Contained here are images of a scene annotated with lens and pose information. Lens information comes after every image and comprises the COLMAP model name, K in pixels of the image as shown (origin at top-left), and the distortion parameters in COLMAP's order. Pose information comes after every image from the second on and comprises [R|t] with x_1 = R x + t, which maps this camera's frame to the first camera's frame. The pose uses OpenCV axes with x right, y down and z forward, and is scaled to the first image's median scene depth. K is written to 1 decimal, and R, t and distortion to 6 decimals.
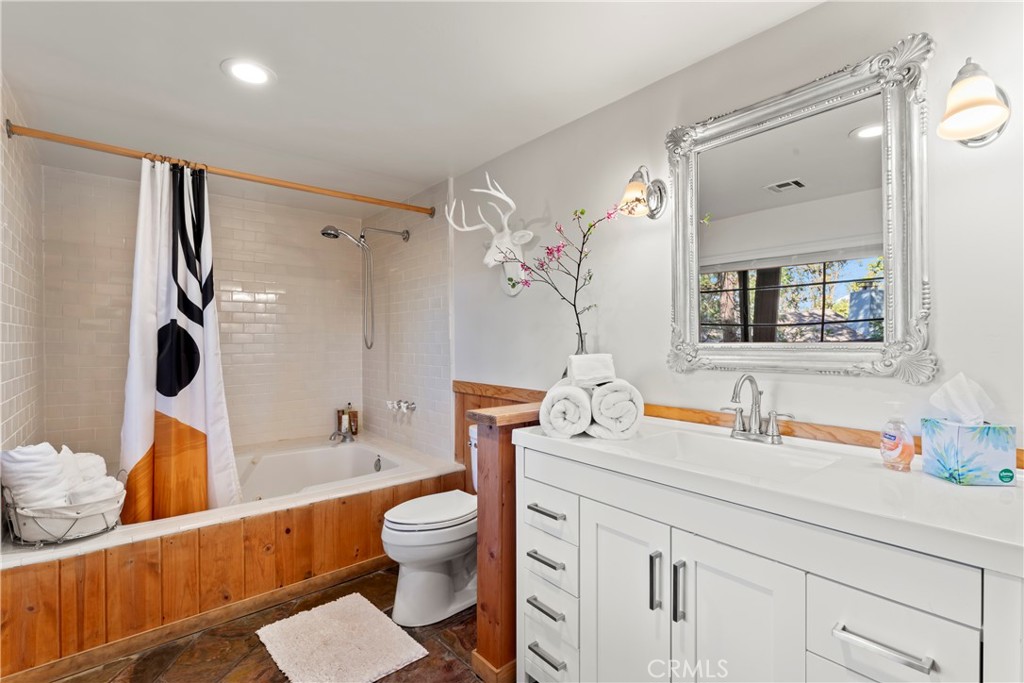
lens RADIAL K [[465.1, 0, 512.0], [0, 465.1, 341.5], [0, 0, 1]] dist [-0.005843, -0.000486]
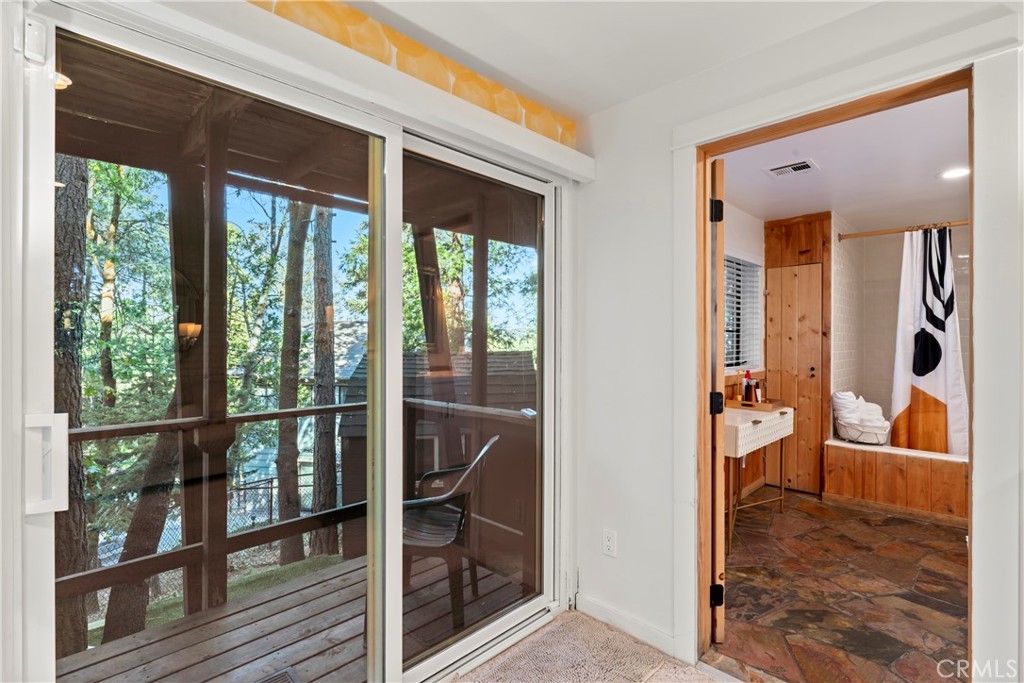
lens RADIAL K [[477.6, 0, 512.0], [0, 477.6, 341.5], [0, 0, 1]] dist [0.000081, 0.000092]
pose [[0.088391, 0.003446, -0.996080, 0.777688], [-0.007692, 0.999967, 0.002777, 0.004604], [0.996056, 0.007416, 0.088414, -0.548250]]
